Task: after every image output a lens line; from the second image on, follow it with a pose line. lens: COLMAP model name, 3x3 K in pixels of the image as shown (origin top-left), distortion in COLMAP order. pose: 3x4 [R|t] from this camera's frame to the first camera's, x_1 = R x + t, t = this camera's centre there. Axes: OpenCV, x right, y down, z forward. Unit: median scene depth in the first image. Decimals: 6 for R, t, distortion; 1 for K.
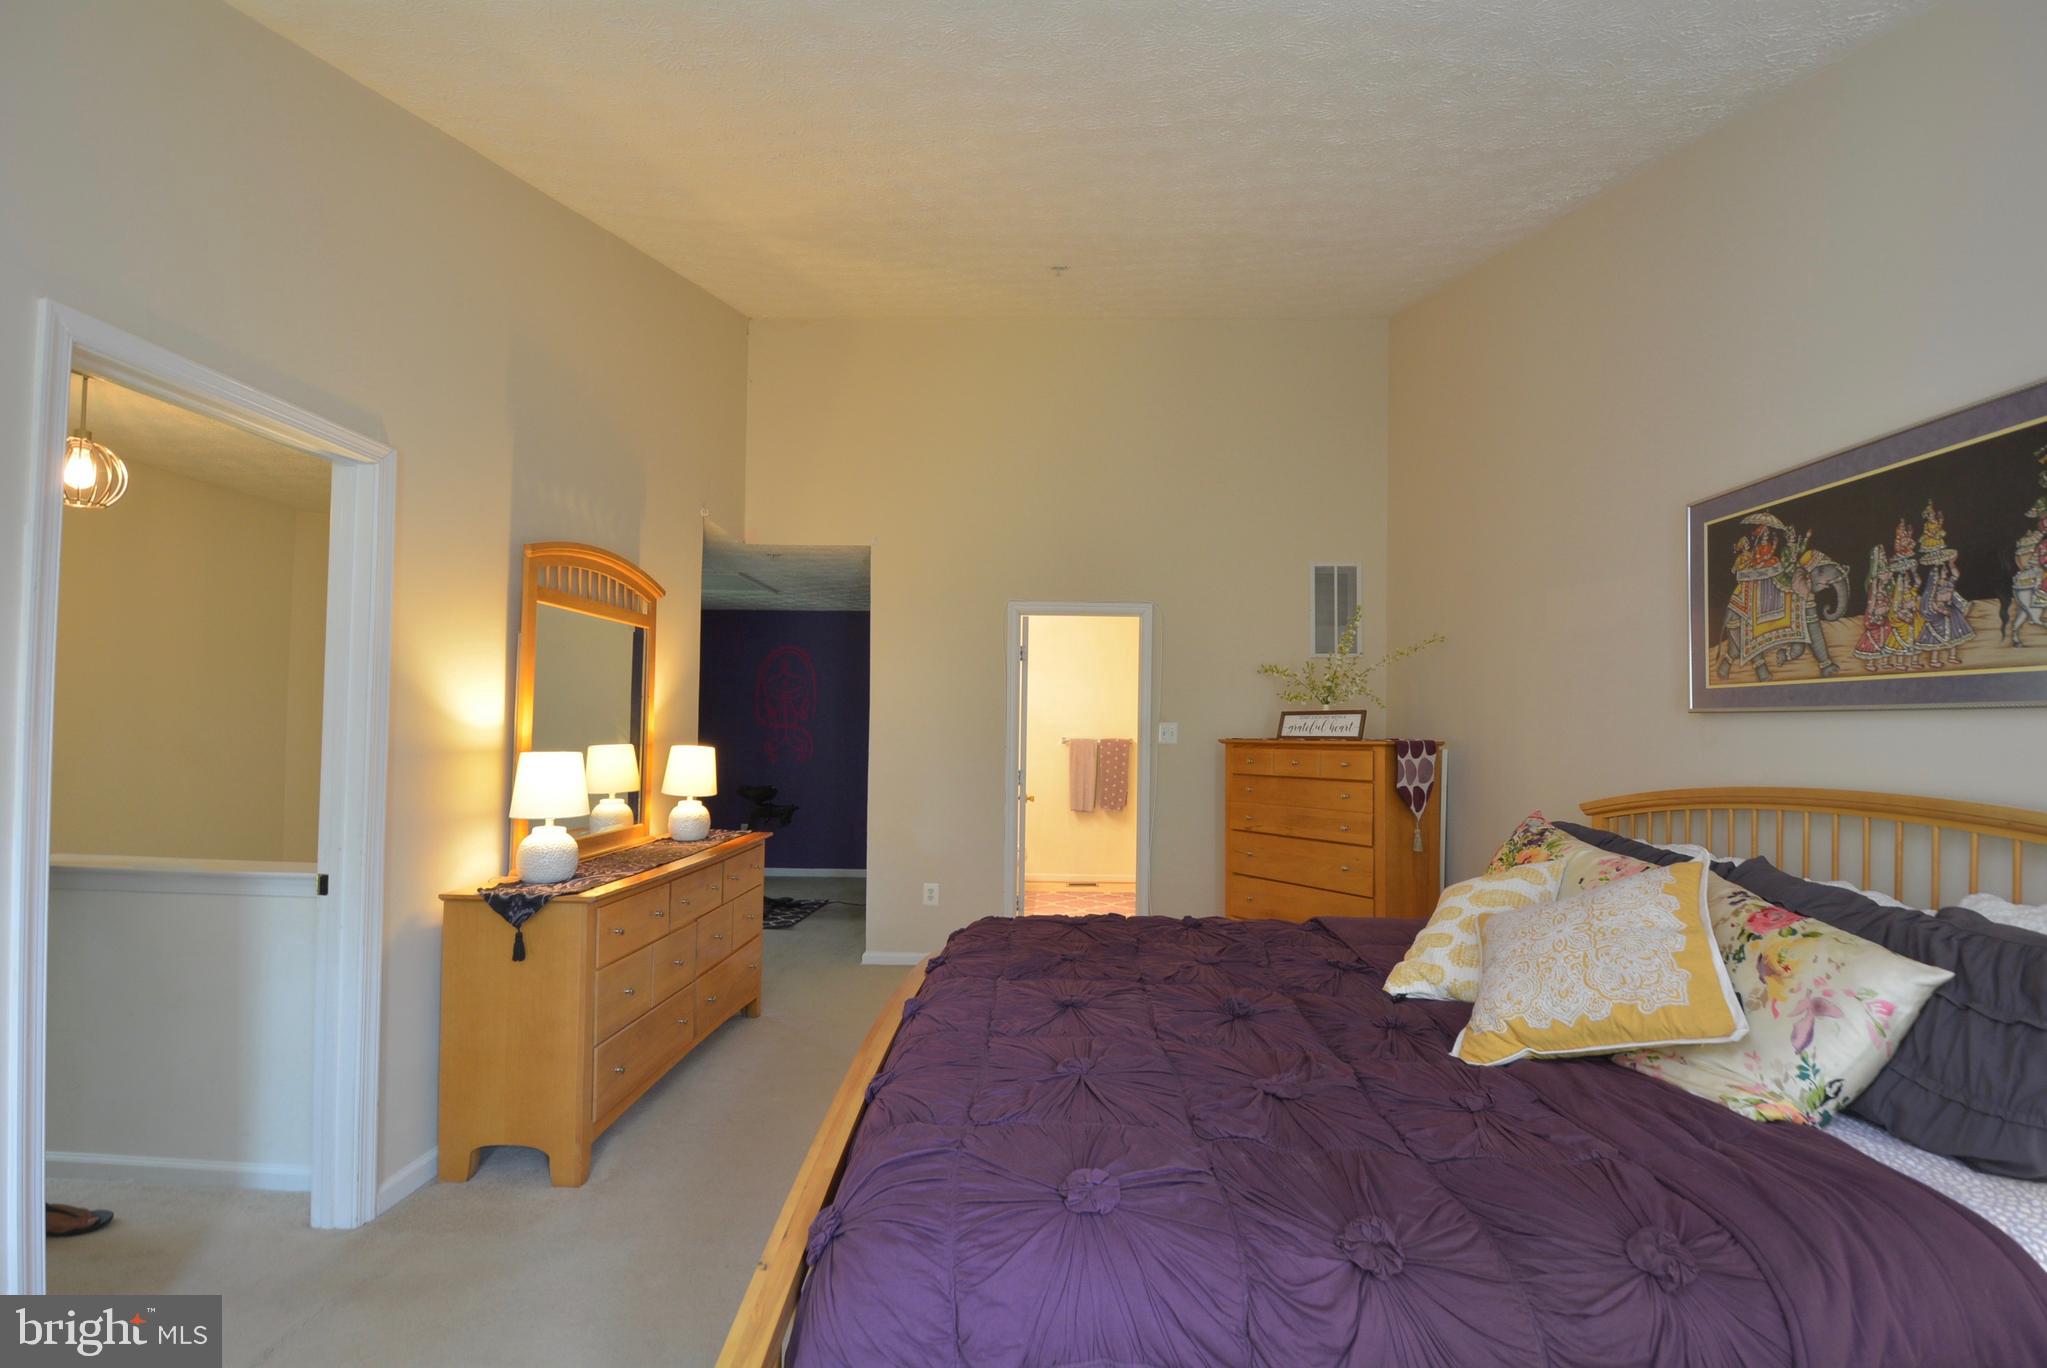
lens RADIAL K [[896.4, 0, 1040.4], [0, 896.4, 712.2], [0, 0, 1]] dist [0.008494, -0.017444]
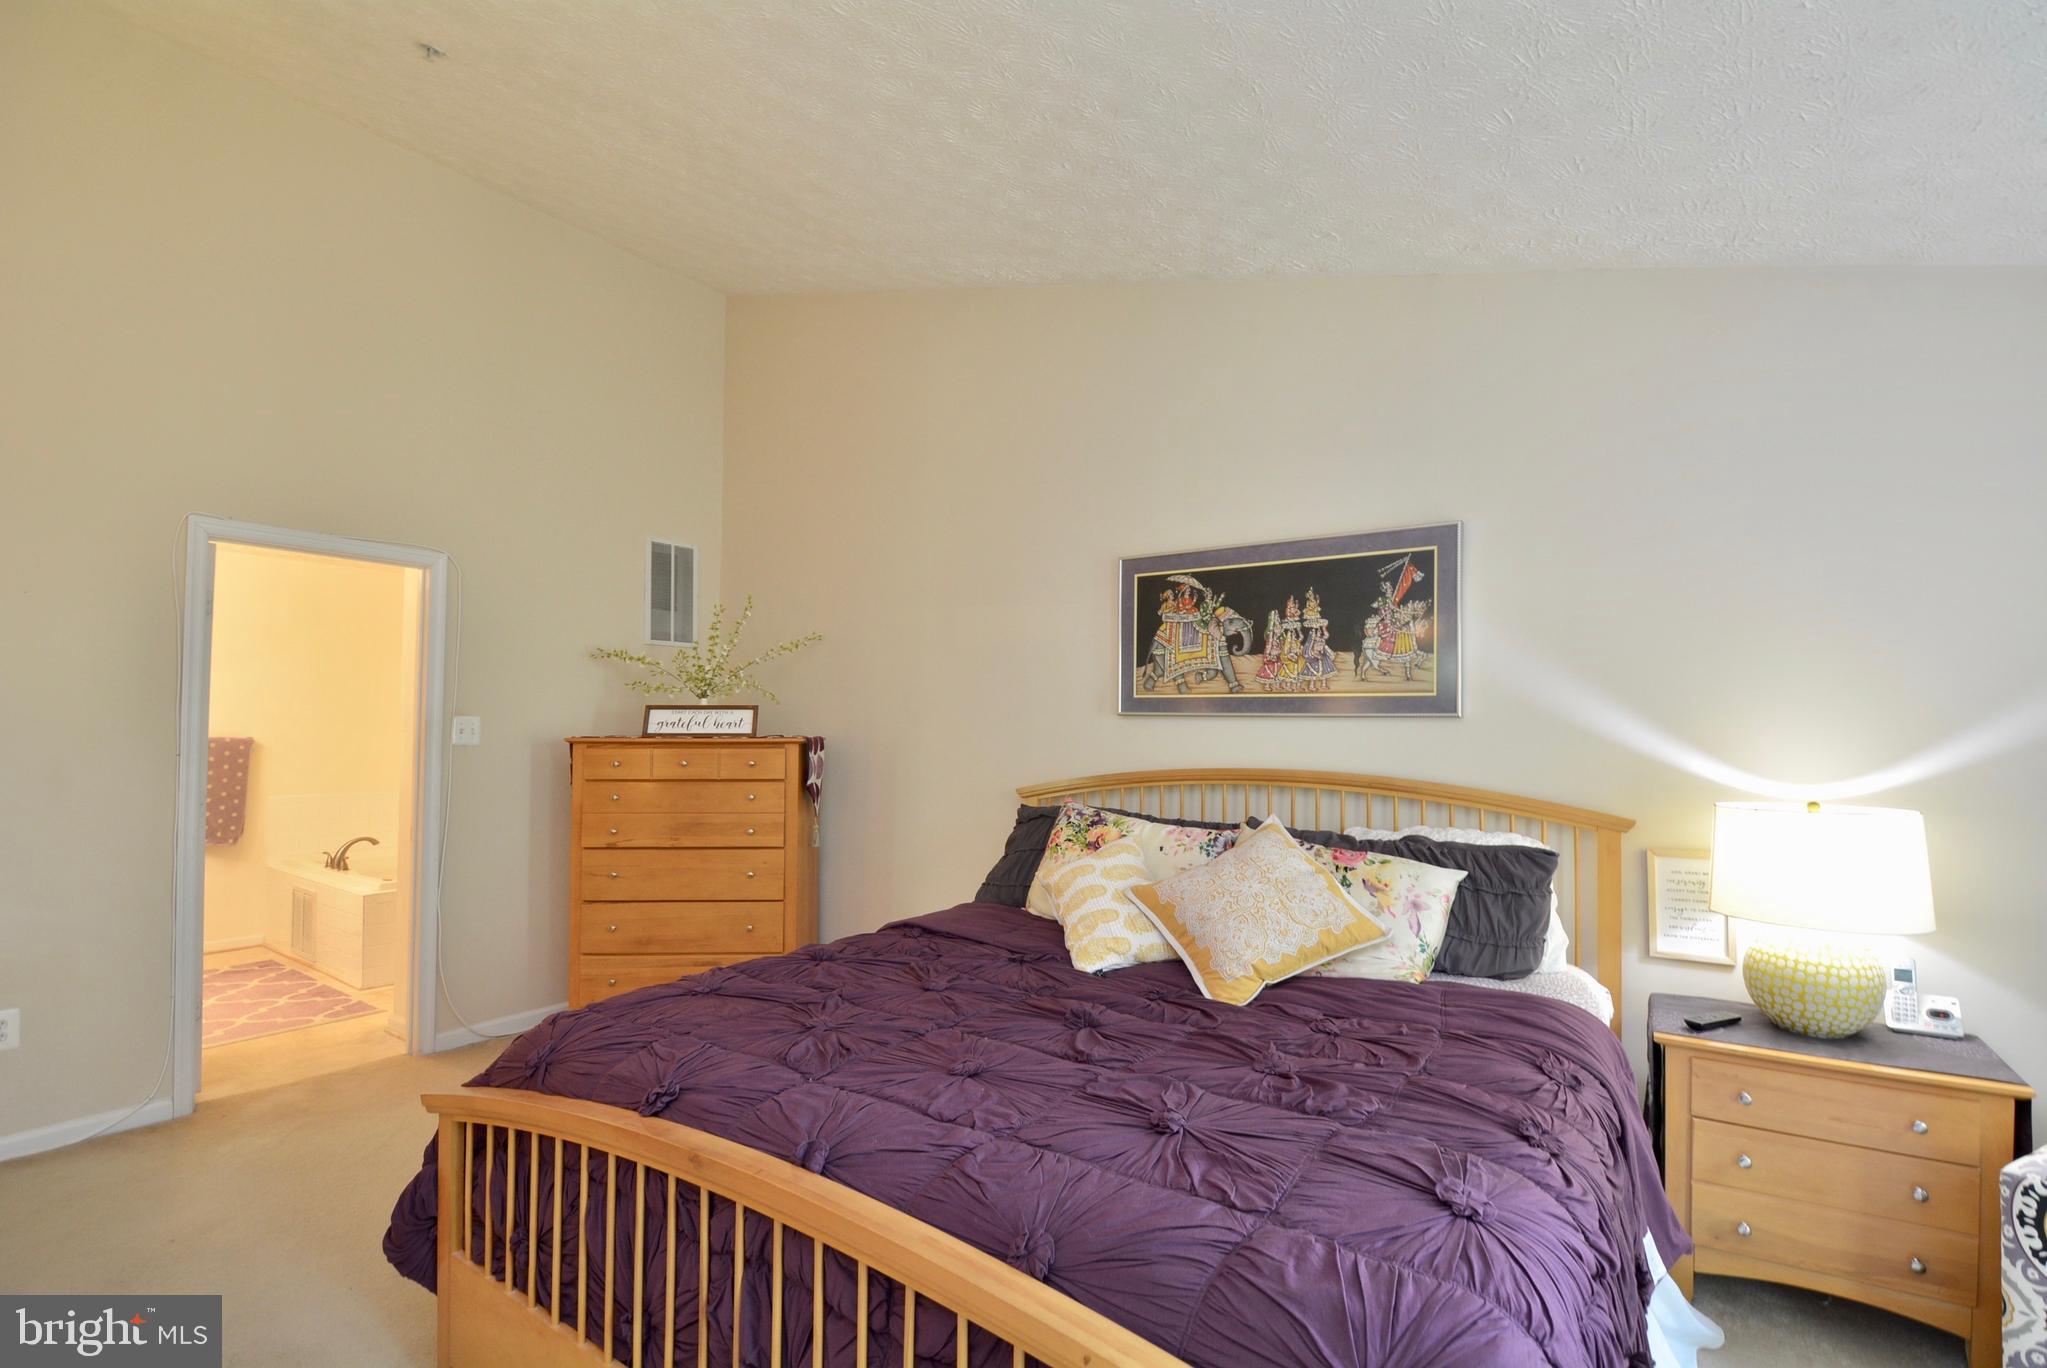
lens RADIAL K [[896.4, 0, 1046.5], [0, 896.4, 710.0], [0, 0, 1]] dist [0.008494, -0.017444]
pose [[0.542908, 0.014233, 0.839672, -0.523216], [-0.019531, 0.999800, -0.004319, 0.000768], [-0.839565, -0.014055, 0.543077, 0.429869]]
